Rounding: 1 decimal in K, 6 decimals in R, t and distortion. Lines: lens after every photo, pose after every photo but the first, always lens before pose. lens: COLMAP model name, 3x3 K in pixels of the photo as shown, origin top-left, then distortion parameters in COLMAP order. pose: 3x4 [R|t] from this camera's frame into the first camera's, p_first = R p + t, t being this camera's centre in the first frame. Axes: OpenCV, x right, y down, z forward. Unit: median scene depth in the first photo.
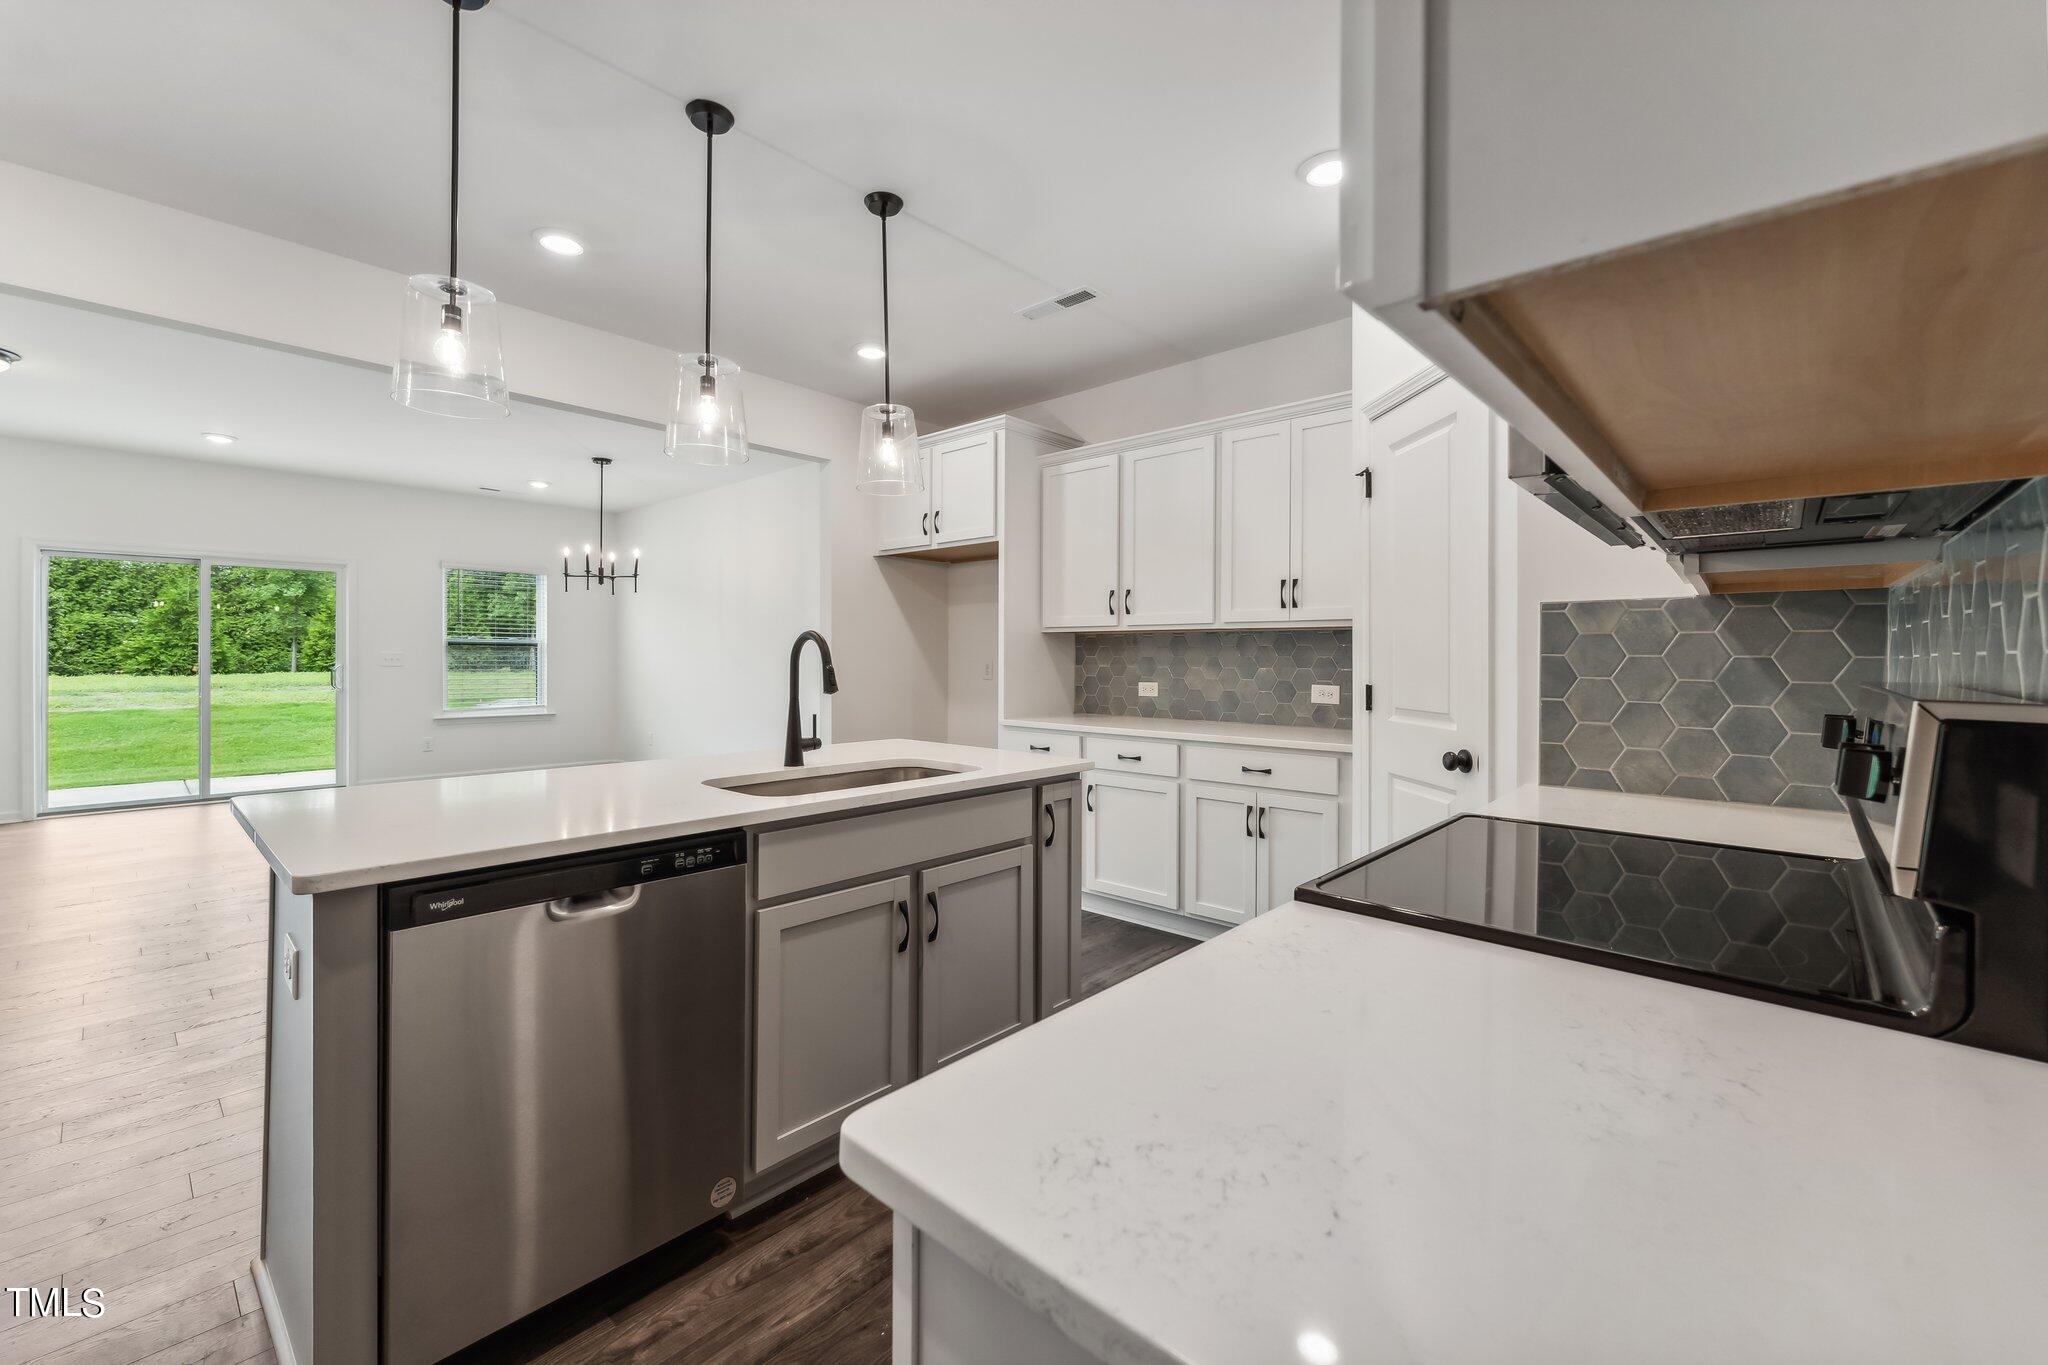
lens RADIAL K [[834.4, 0, 1024.2], [0, 834.4, 660.8], [0, 0, 1]] dist [0.001792, -0.000194]
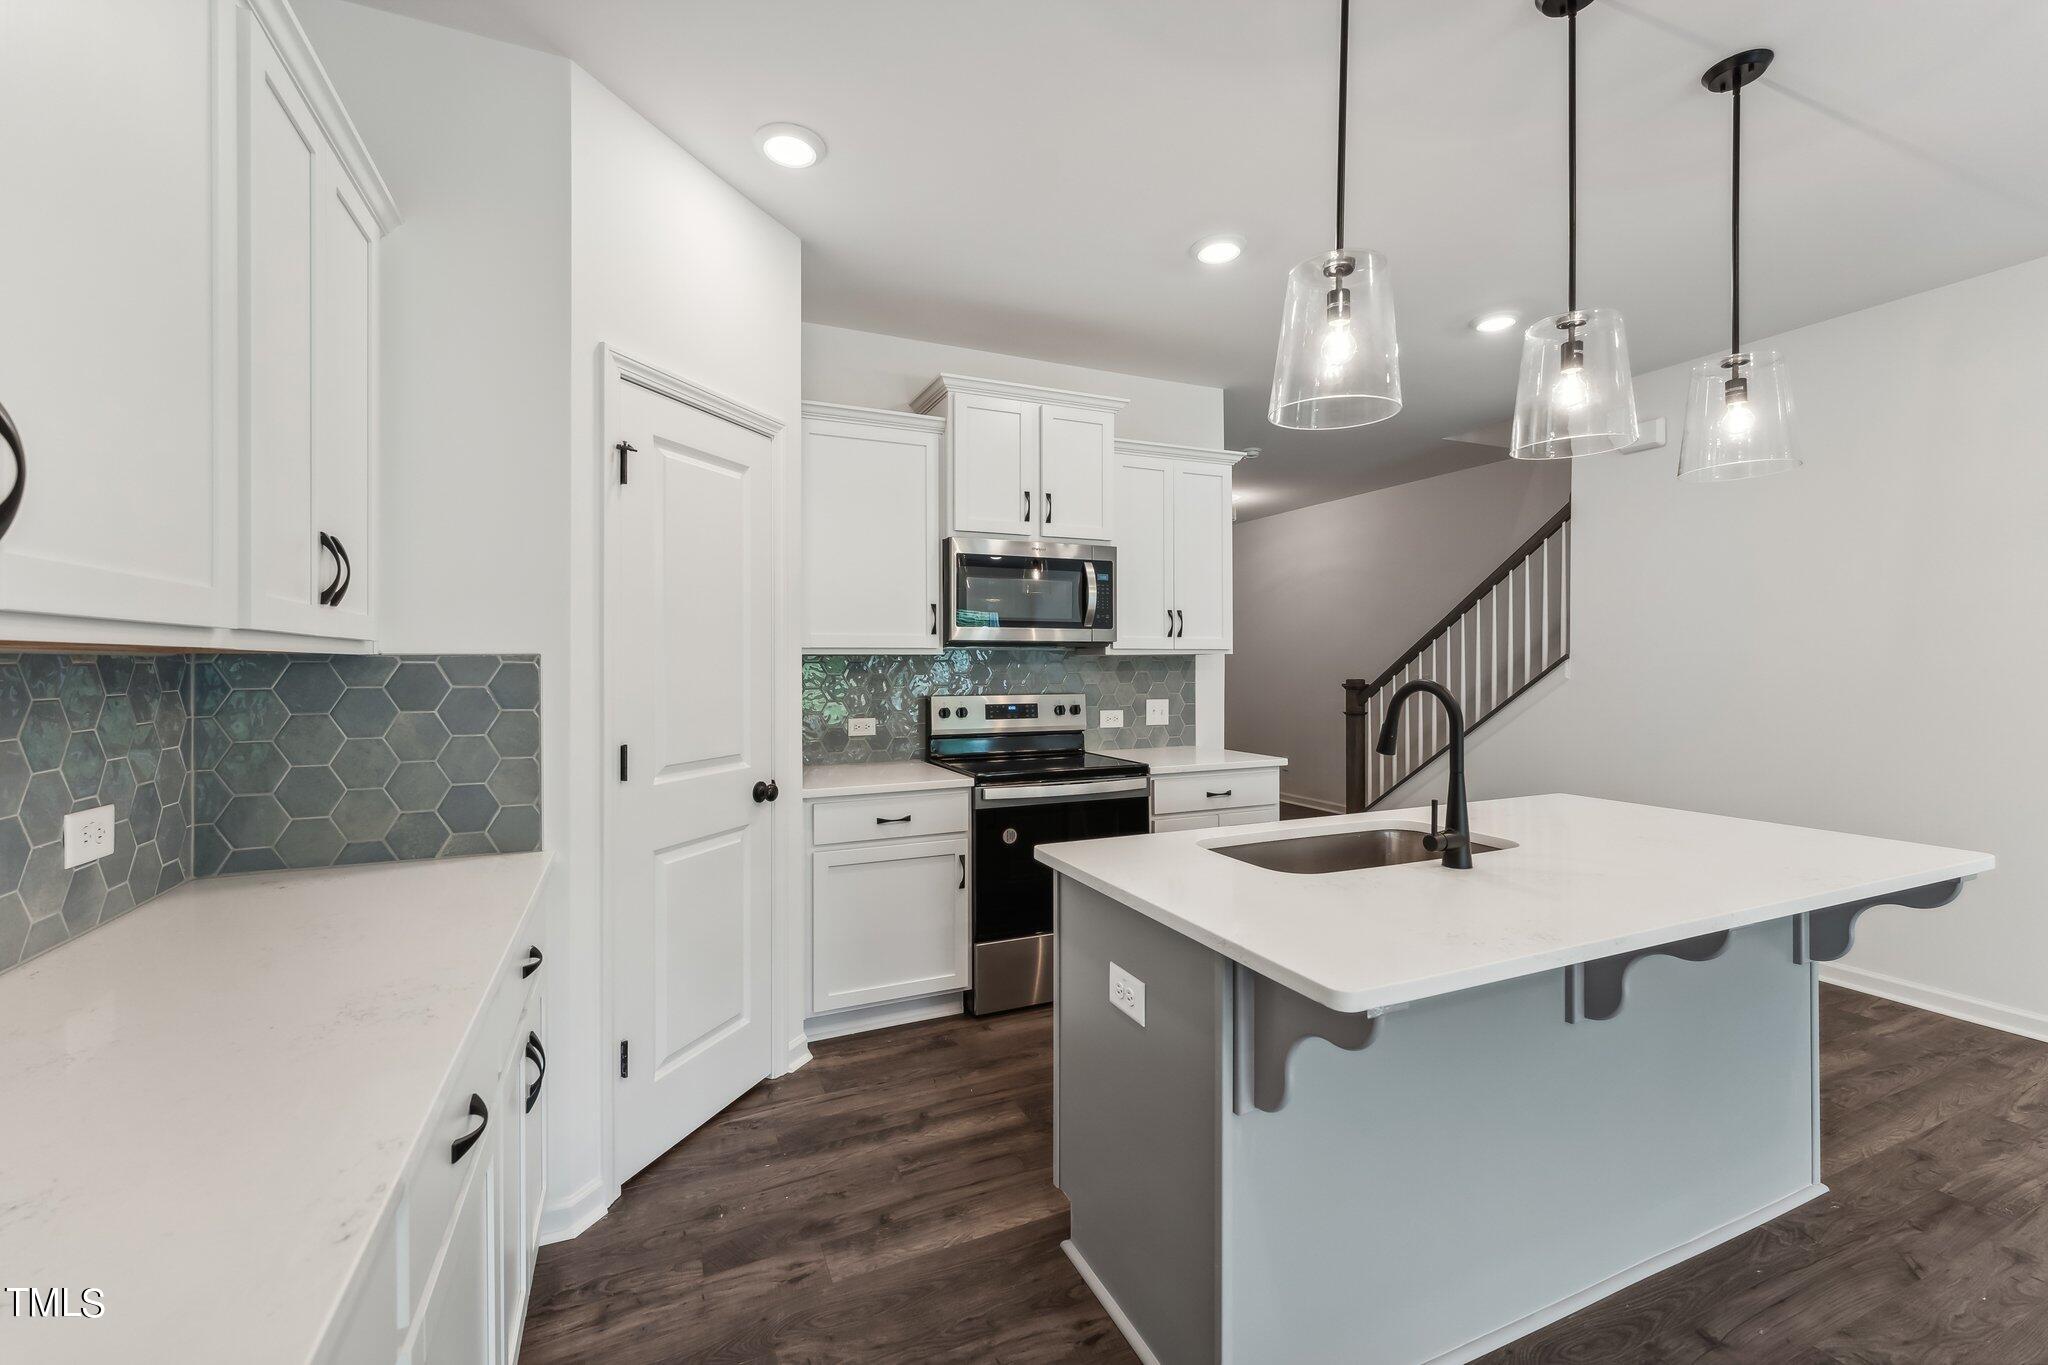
lens RADIAL K [[834.4, 0, 1024.2], [0, 834.4, 660.8], [0, 0, 1]] dist [0.001792, -0.000194]
pose [[-0.916609, -0.001506, 0.399782, -0.143337], [0.000386, 0.999989, 0.004652, -0.035532], [-0.399784, 0.004419, -0.916599, 1.153172]]
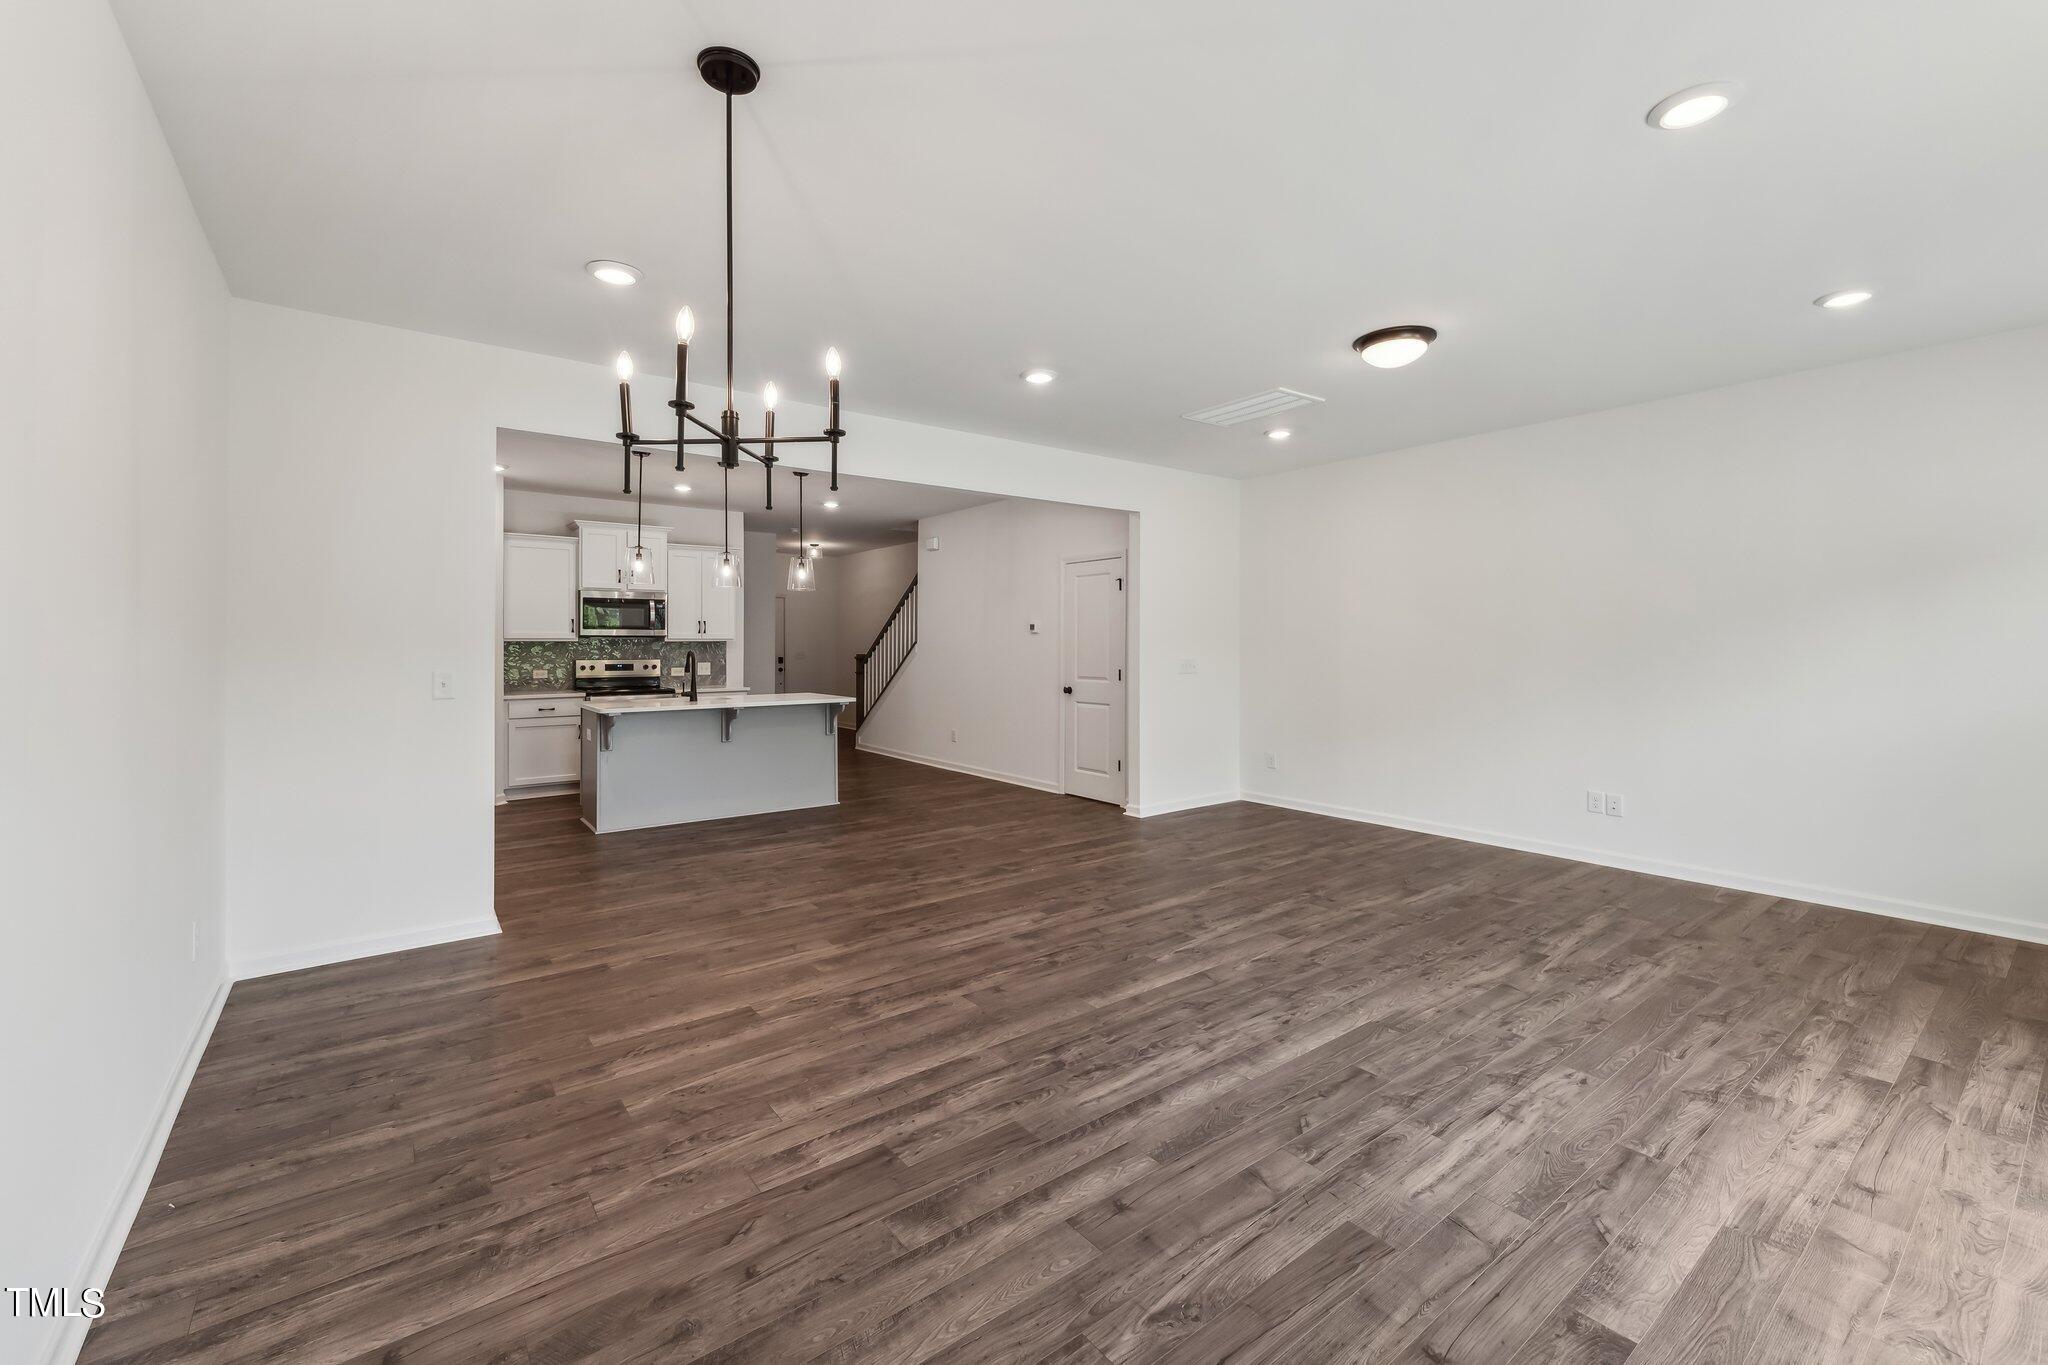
lens RADIAL K [[836.3, 0, 1014.4], [0, 836.3, 651.5], [0, 0, 1]] dist [0.002486, -0.000111]
pose [[-0.981460, -0.005178, 0.191599, -1.122763], [-0.002205, 0.999874, 0.015727, -0.047690], [-0.191656, 0.015012, -0.981347, 2.144710]]
